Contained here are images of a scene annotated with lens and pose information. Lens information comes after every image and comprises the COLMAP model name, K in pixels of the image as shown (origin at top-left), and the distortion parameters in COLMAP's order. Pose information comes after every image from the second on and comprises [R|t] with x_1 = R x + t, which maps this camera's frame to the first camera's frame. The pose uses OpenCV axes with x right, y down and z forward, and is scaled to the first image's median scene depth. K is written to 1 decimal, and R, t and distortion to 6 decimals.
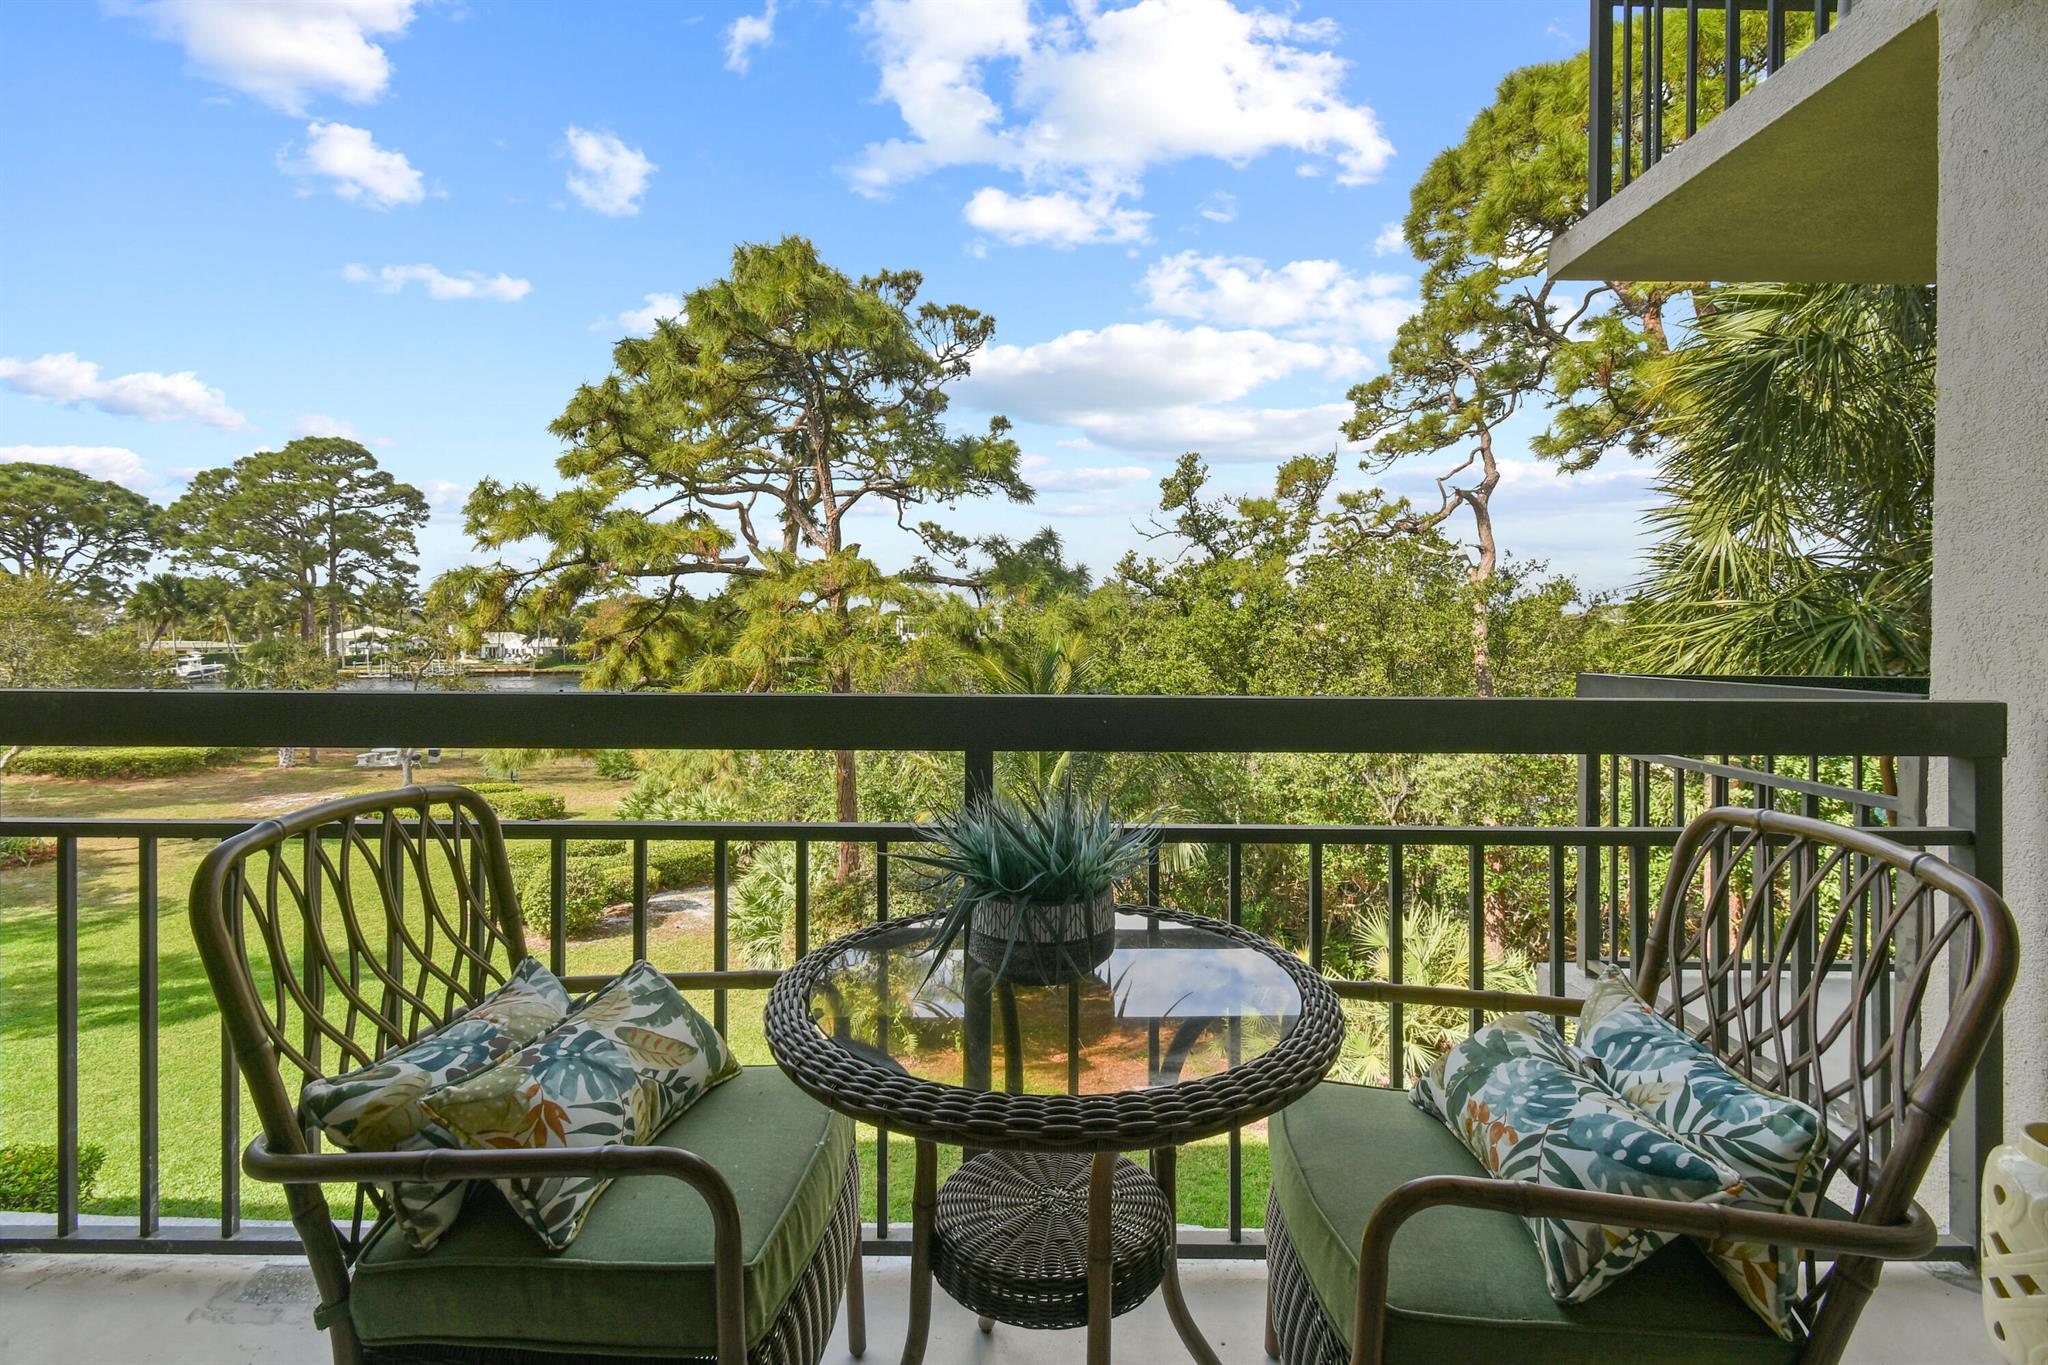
lens RADIAL K [[916.7, 0, 1031.2], [0, 916.7, 637.7], [0, 0, 1]] dist [0.003906, -0.001824]
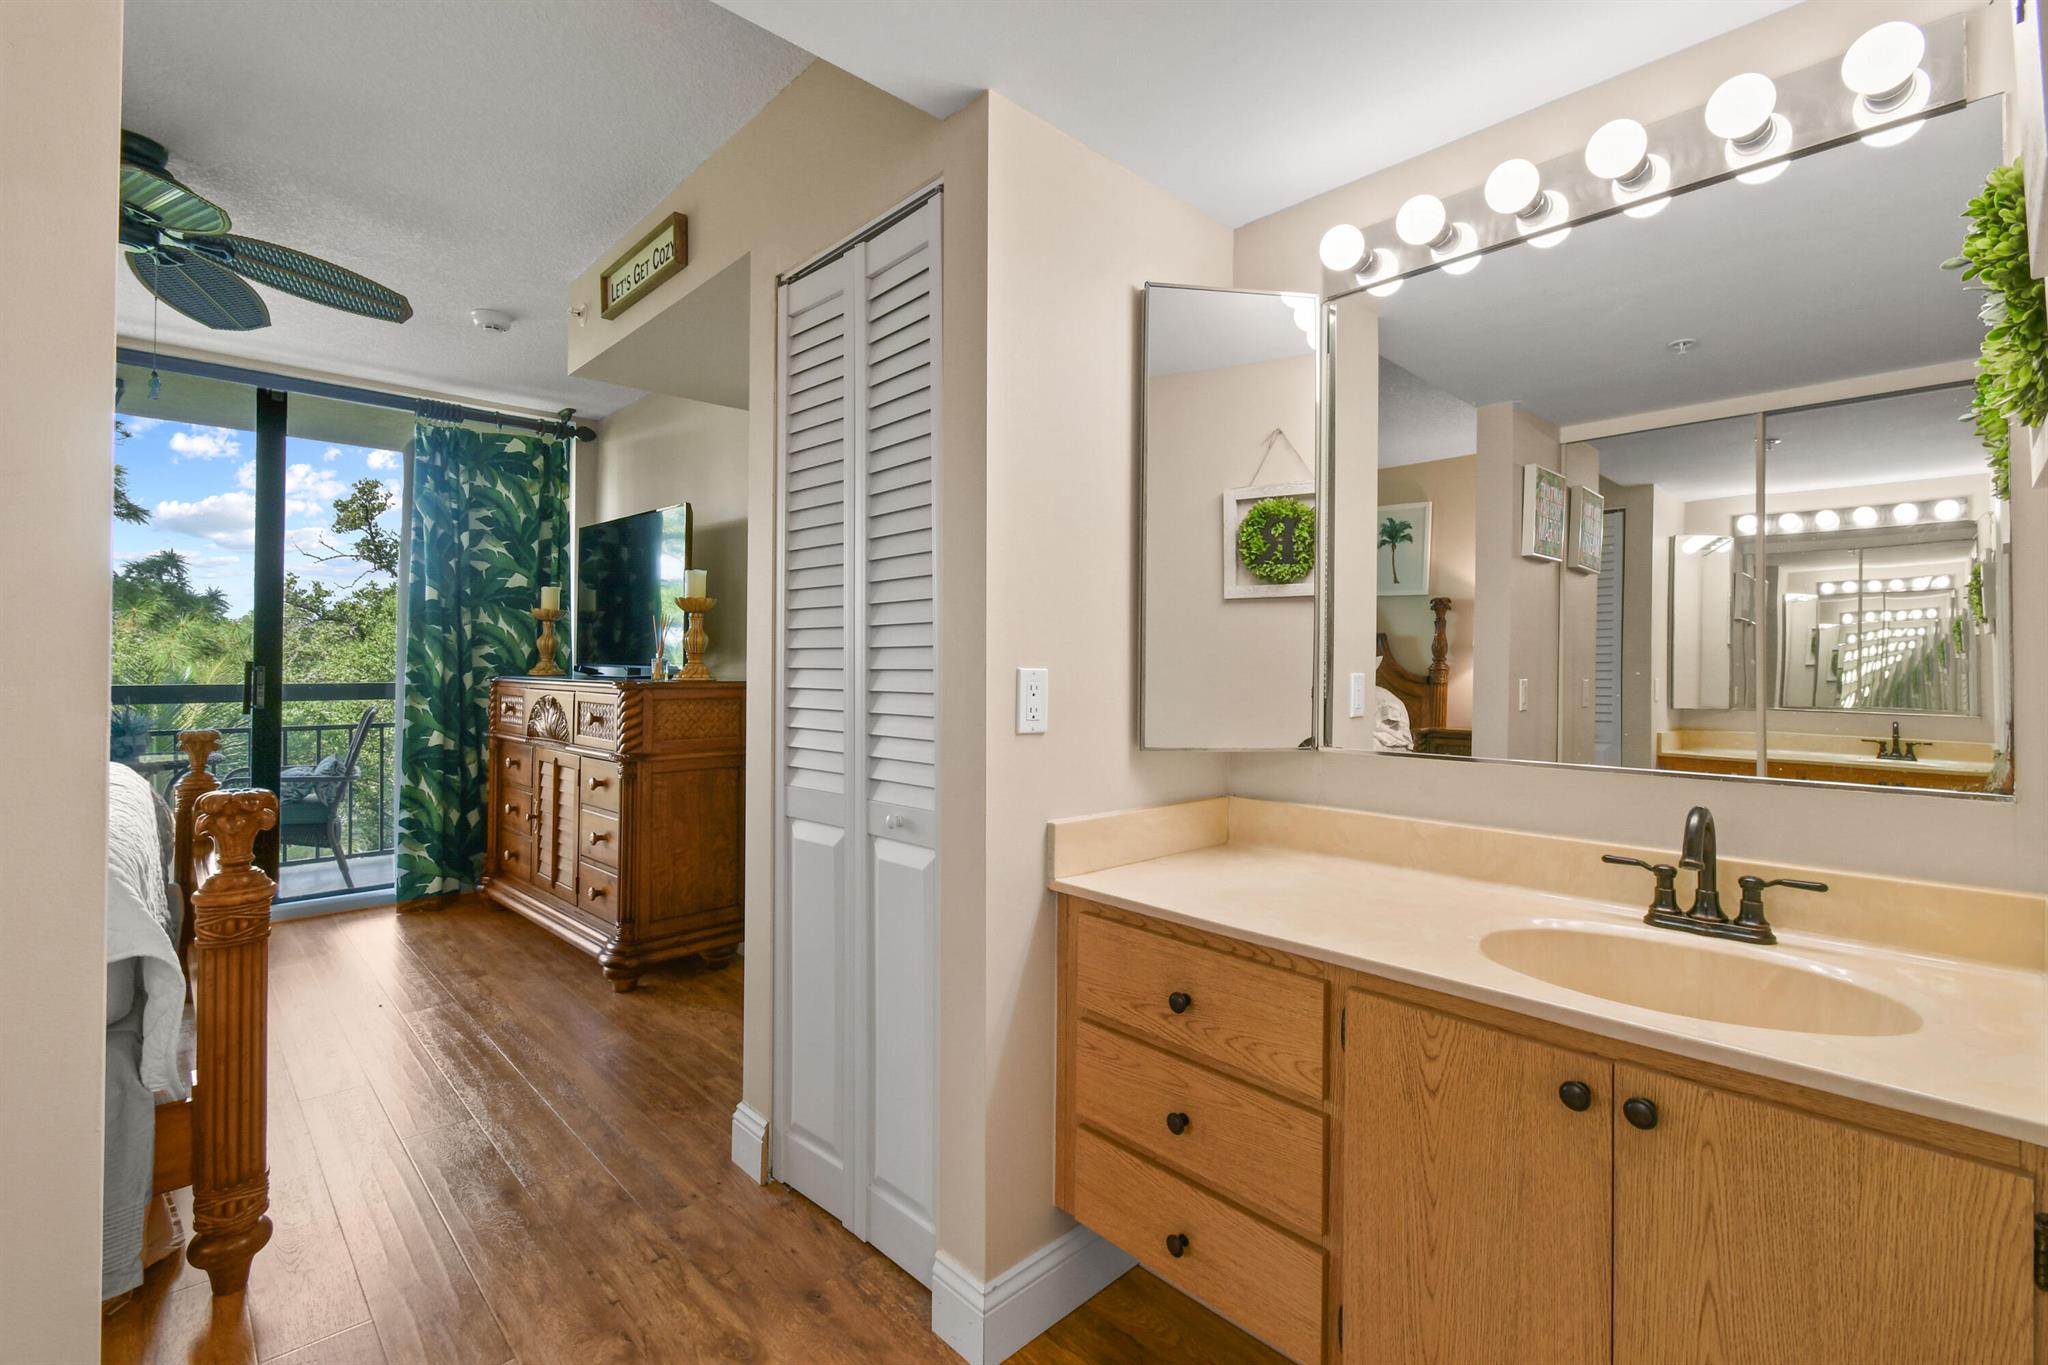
lens RADIAL K [[916.7, 0, 1065.5], [0, 916.7, 651.1], [0, 0, 1]] dist [0.003906, -0.001824]
pose [[0.708888, 0.001436, 0.705320, 0.004743], [0.006367, 0.999944, -0.008435, 0.000503], [-0.705292, 0.010470, 0.708839, -0.257740]]
